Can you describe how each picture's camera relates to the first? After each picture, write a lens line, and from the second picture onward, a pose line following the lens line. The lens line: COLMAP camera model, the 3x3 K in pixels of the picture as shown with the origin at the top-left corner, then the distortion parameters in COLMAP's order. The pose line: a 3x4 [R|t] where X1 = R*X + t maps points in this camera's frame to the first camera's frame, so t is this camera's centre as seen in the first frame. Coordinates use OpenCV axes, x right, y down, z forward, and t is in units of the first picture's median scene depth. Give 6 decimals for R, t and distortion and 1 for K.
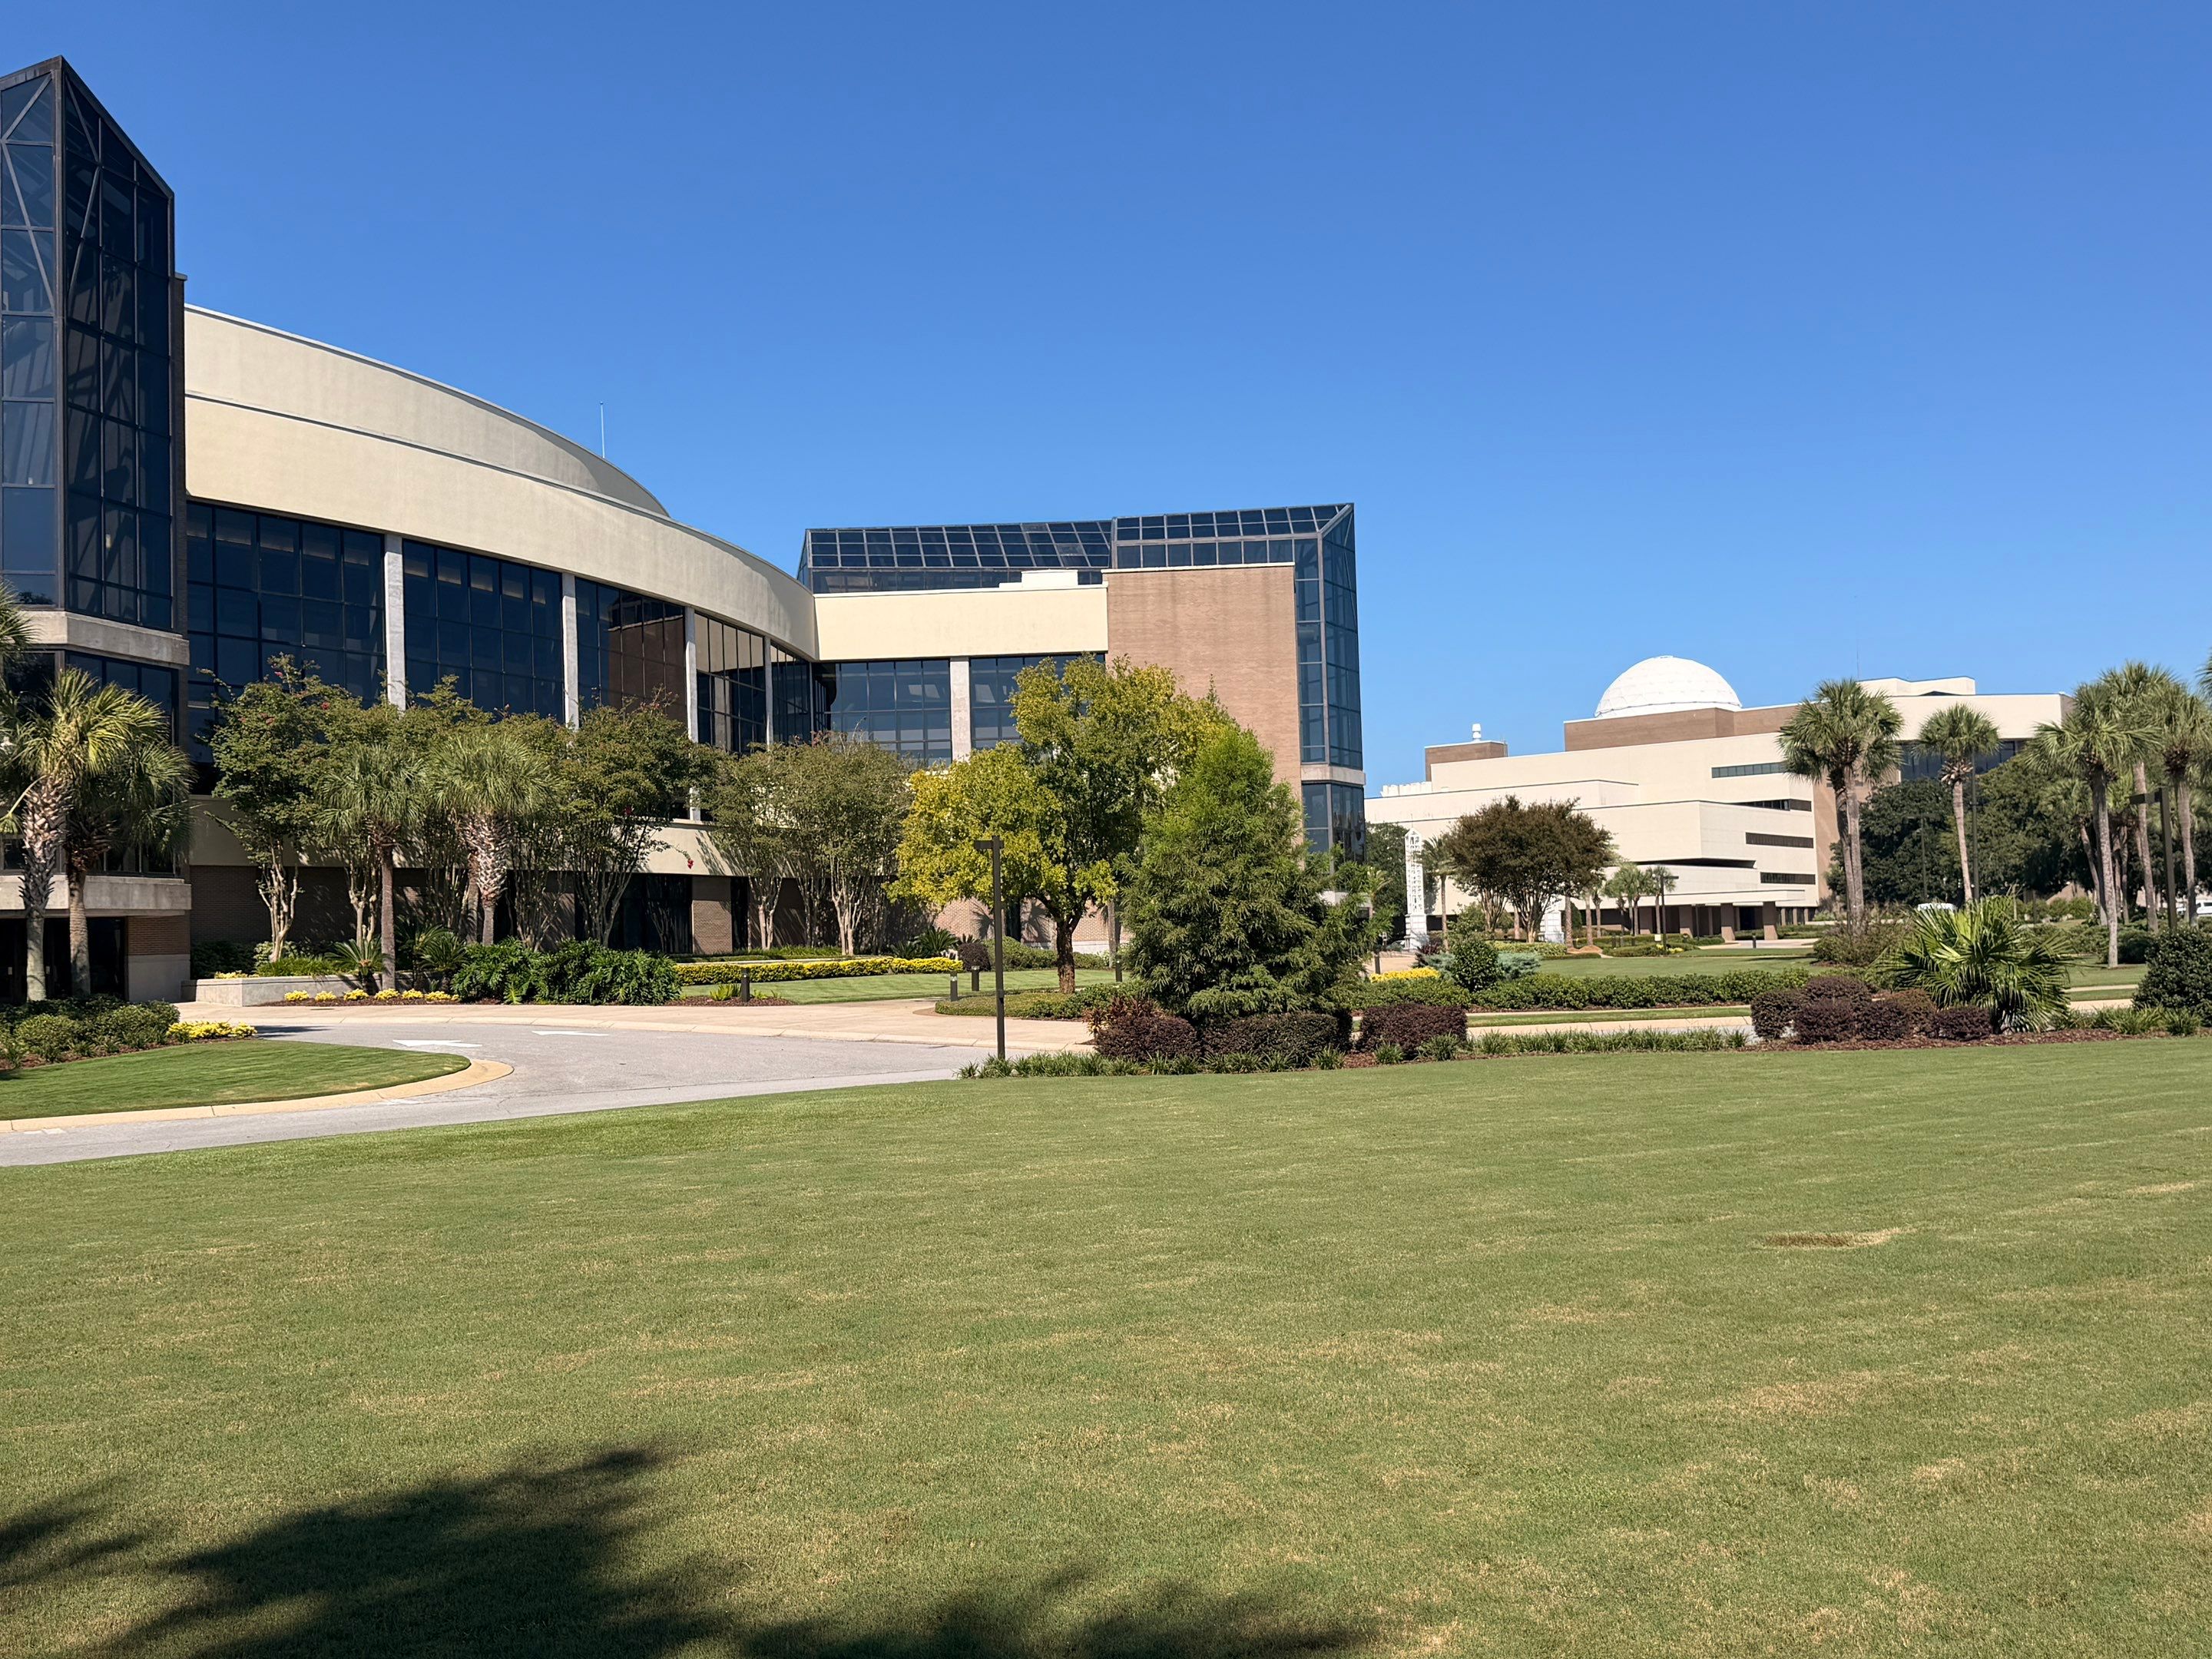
lens RADIAL K [[1955.7, 0, 1092.9], [0, 1955.7, 838.8], [0, 0, 1]] dist [0.162331, -0.323778]
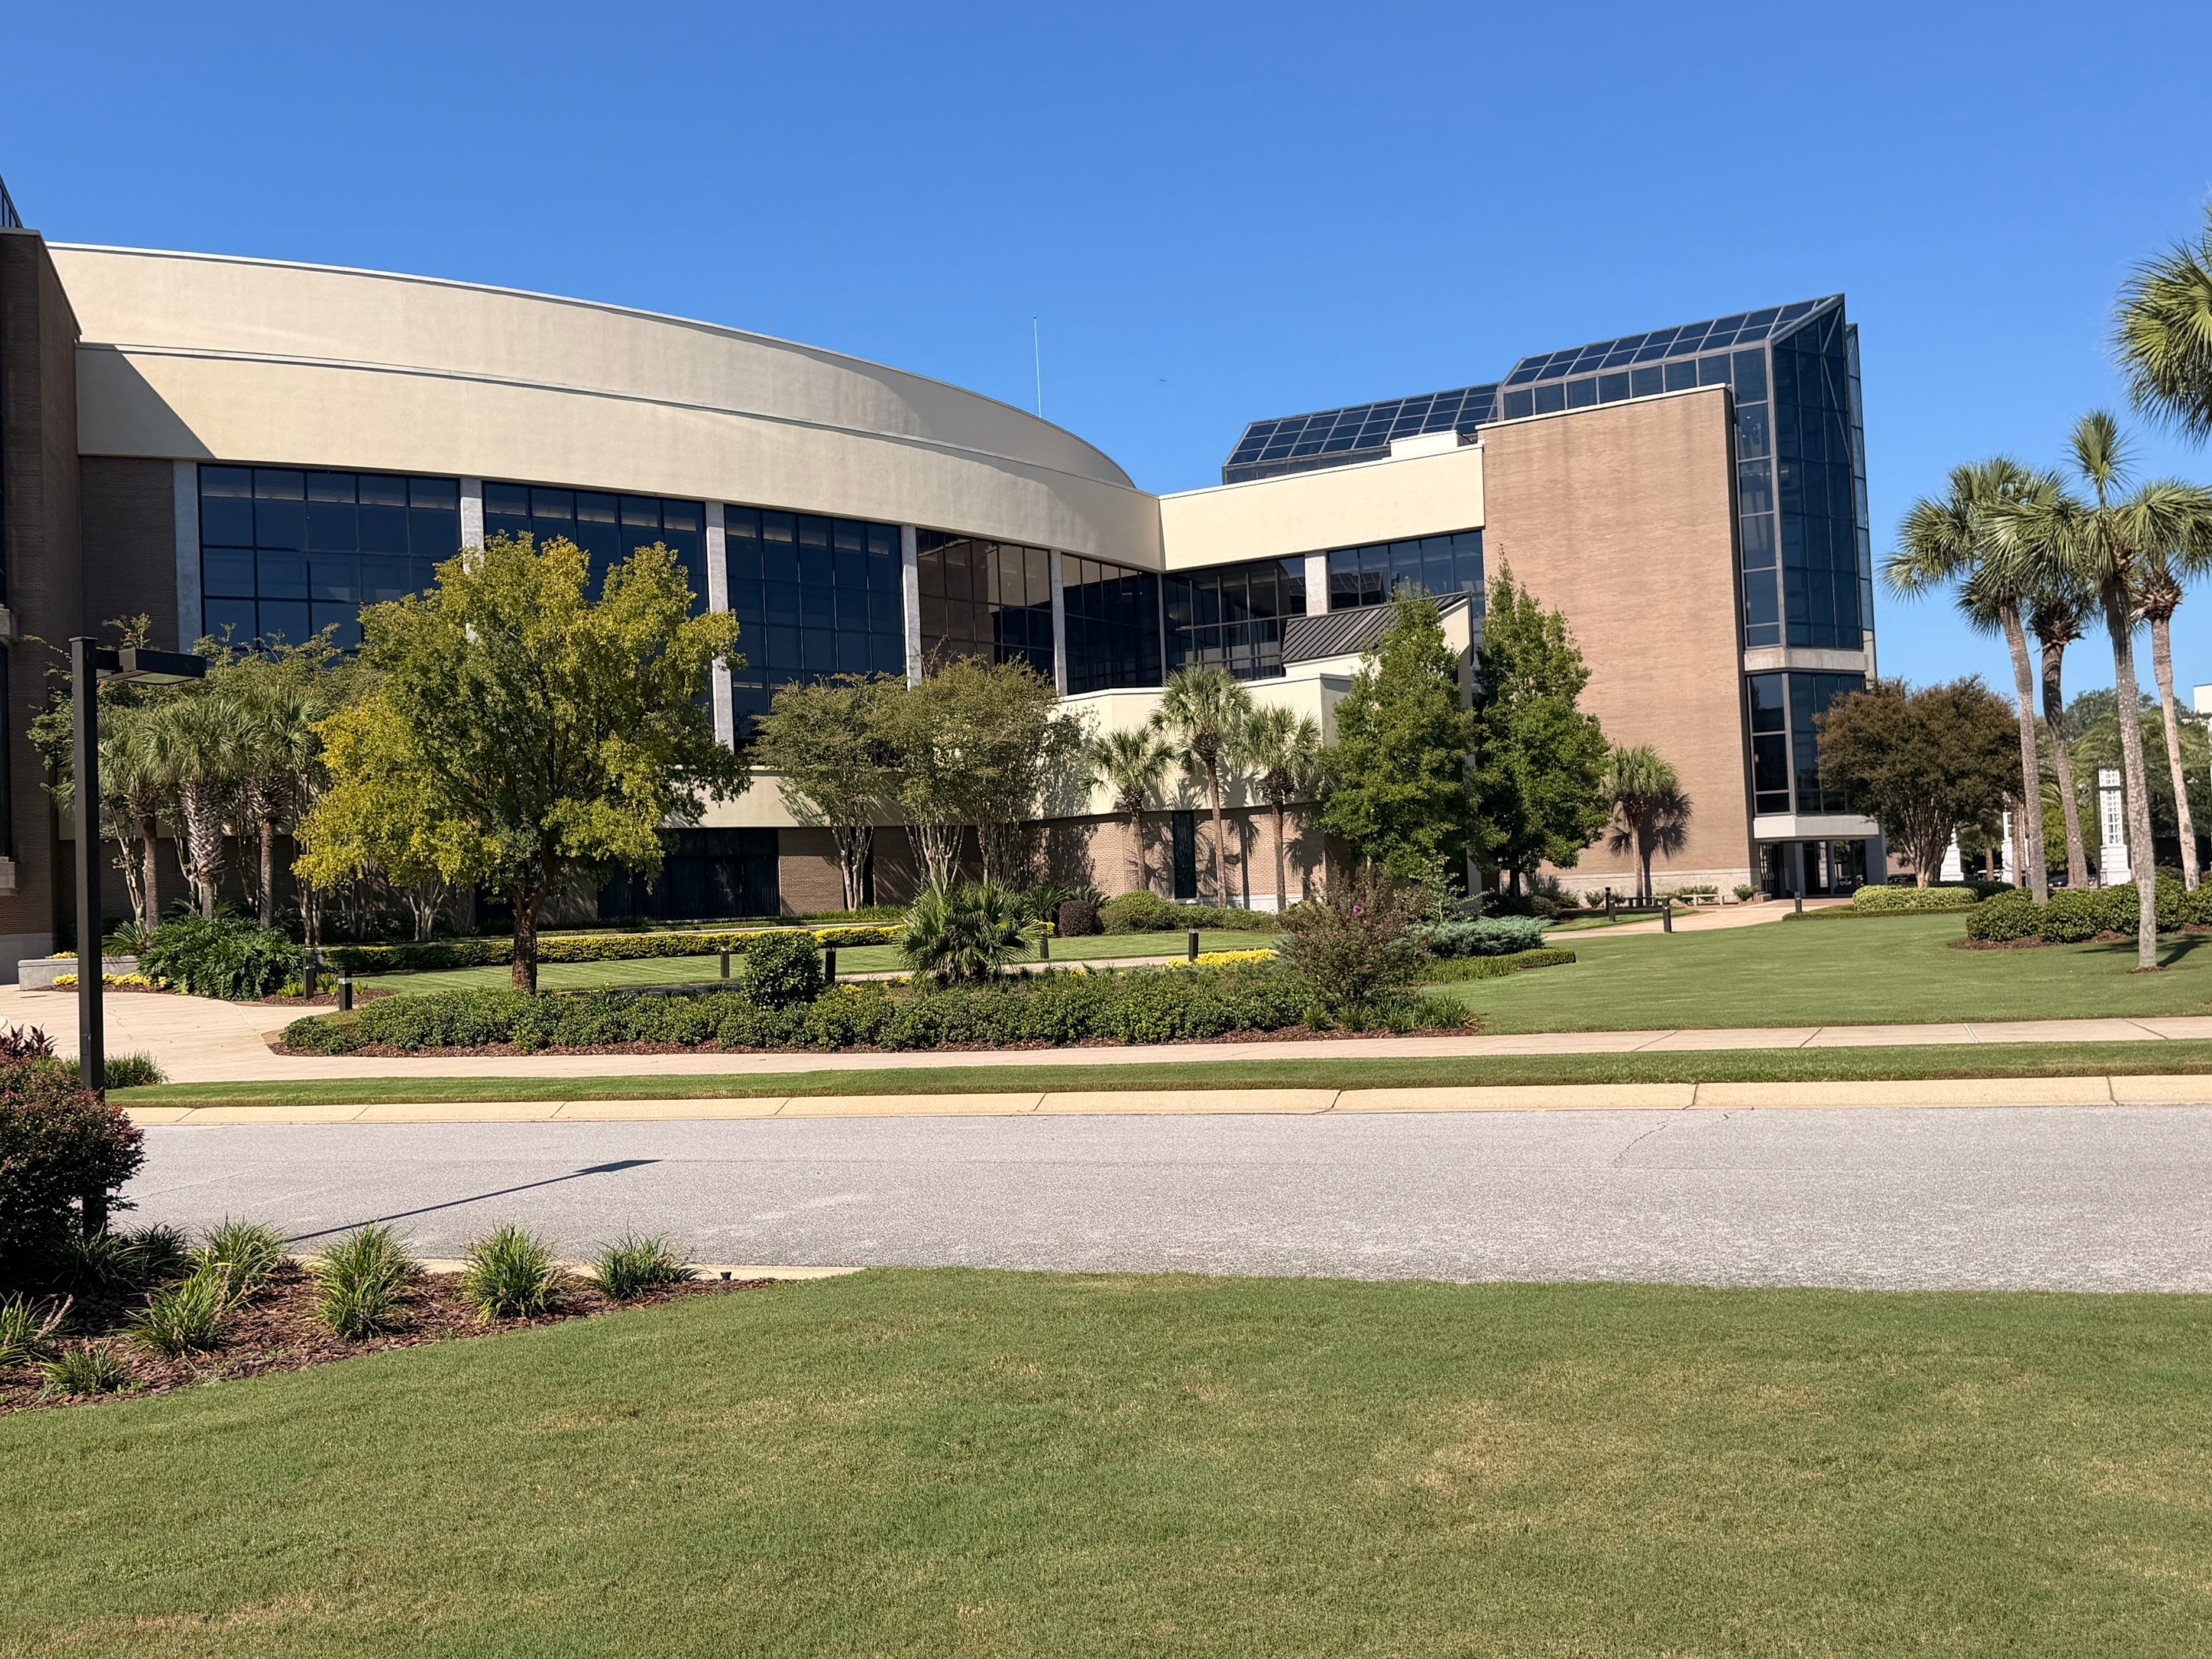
lens RADIAL K [[1952.9, 0, 1077.2], [0, 1952.9, 831.3], [0, 0, 1]] dist [0.185534, -0.408211]
pose [[0.883978, -0.024423, -0.466890, 0.235214], [0.040604, 0.998872, 0.024626, 0.002642], [0.465762, -0.040726, 0.883973, 0.199577]]
